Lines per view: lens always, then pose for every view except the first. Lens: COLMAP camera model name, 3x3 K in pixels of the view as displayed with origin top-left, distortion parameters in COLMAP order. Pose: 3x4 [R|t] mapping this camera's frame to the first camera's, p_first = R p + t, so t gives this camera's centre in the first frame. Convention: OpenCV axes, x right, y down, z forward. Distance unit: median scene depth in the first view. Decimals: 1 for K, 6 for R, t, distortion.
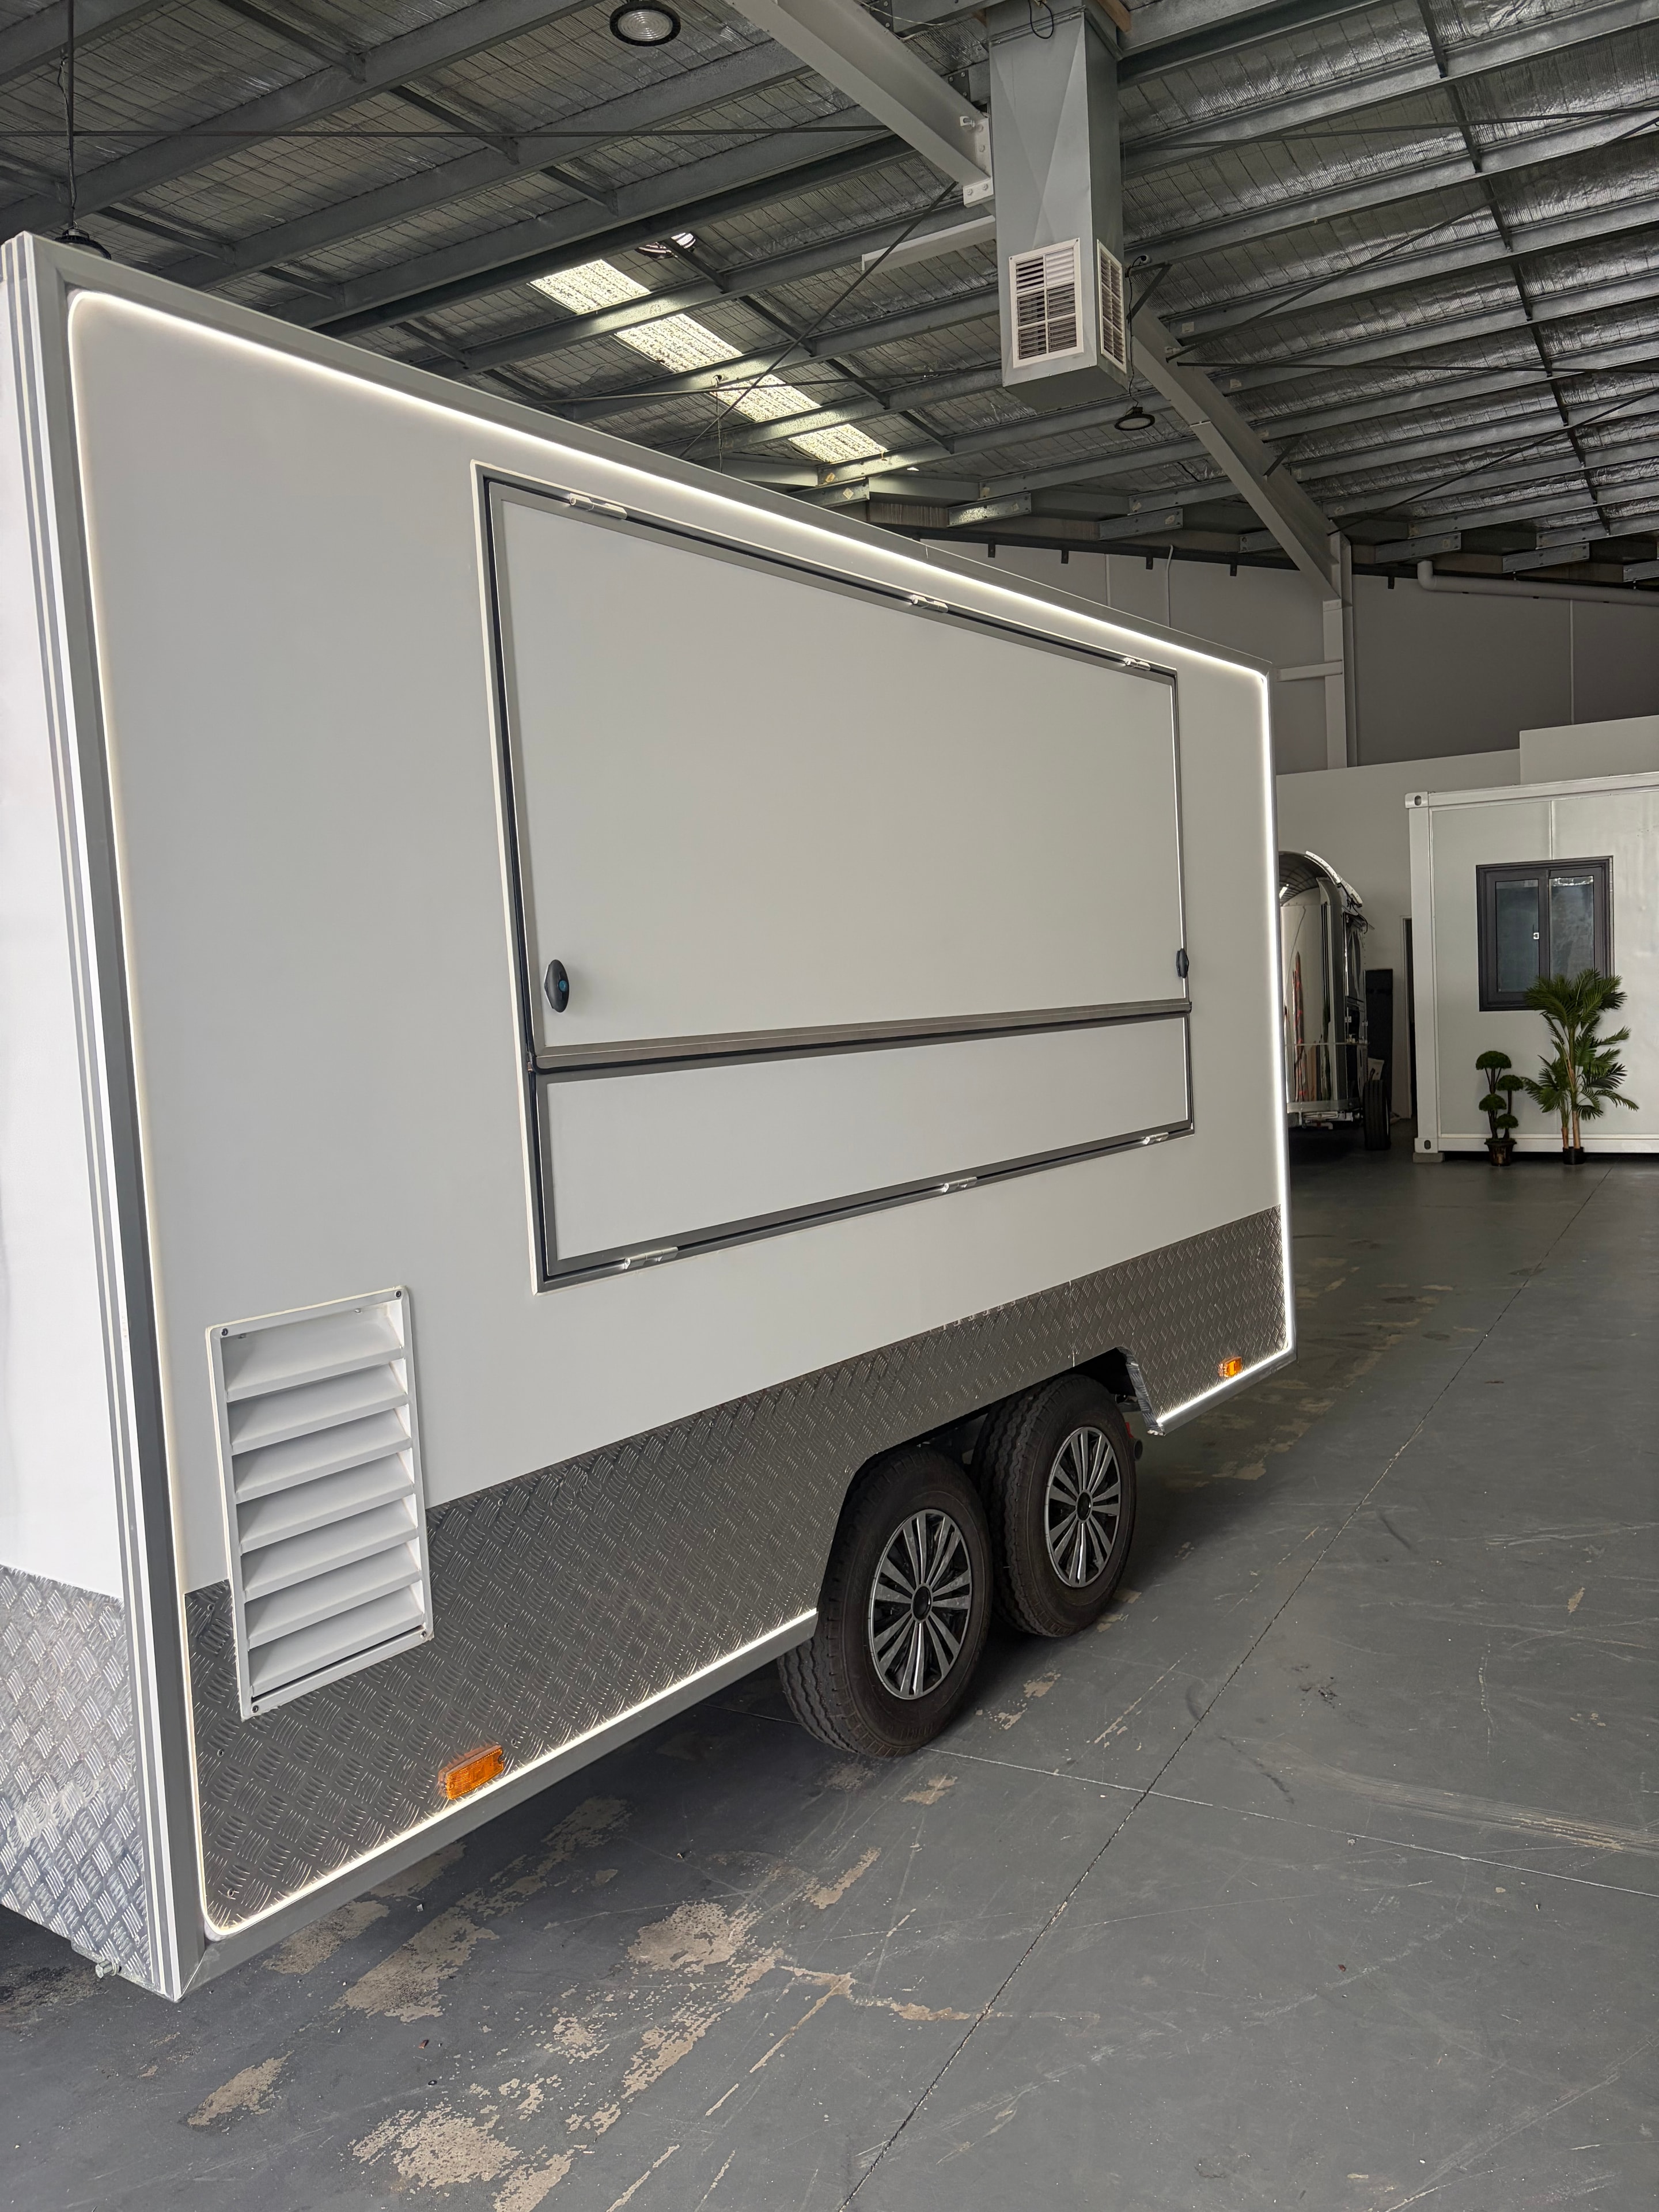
lens RADIAL K [[1661.8, 0, 837.2], [0, 1661.8, 1107.3], [0, 0, 1]] dist [0.057098, -0.066110]
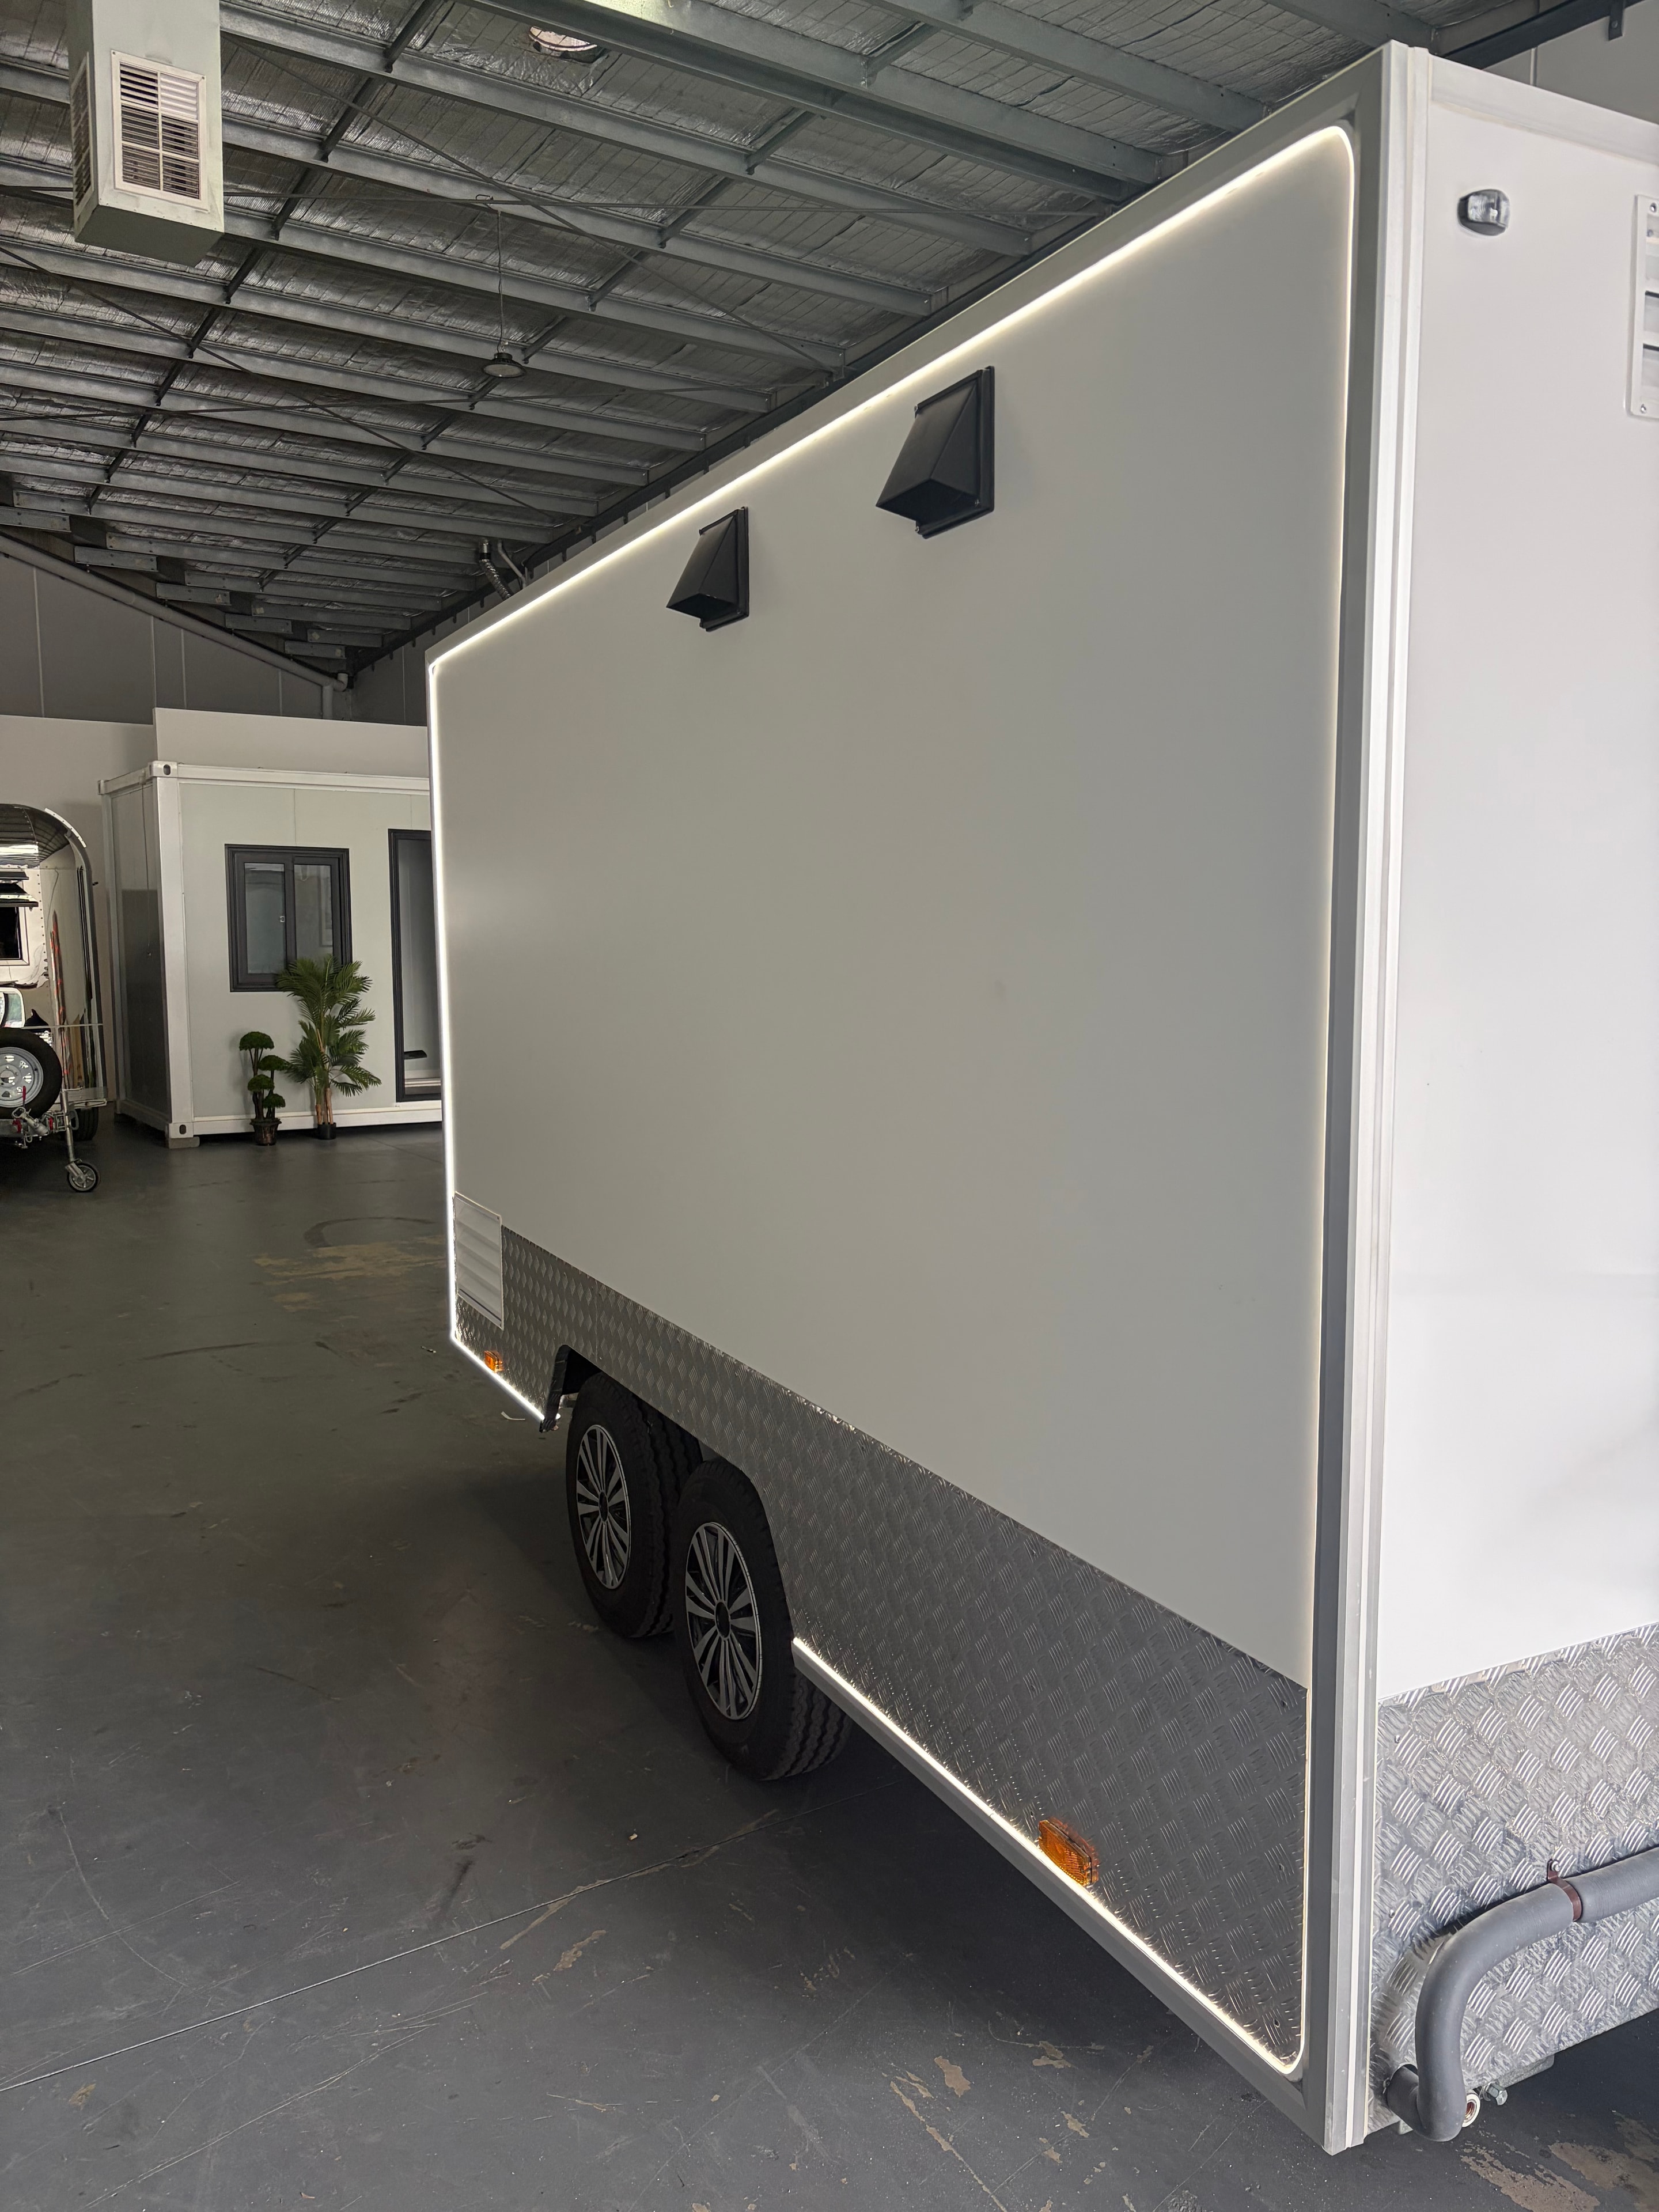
lens RADIAL K [[1661.8, 0, 837.2], [0, 1661.8, 1107.3], [0, 0, 1]] dist [0.057098, -0.066110]
pose [[0.451465, -0.043560, 0.891225, -0.346321], [0.037970, 0.998841, 0.029585, -0.004693], [-0.891481, 0.020483, 0.452596, 0.235700]]
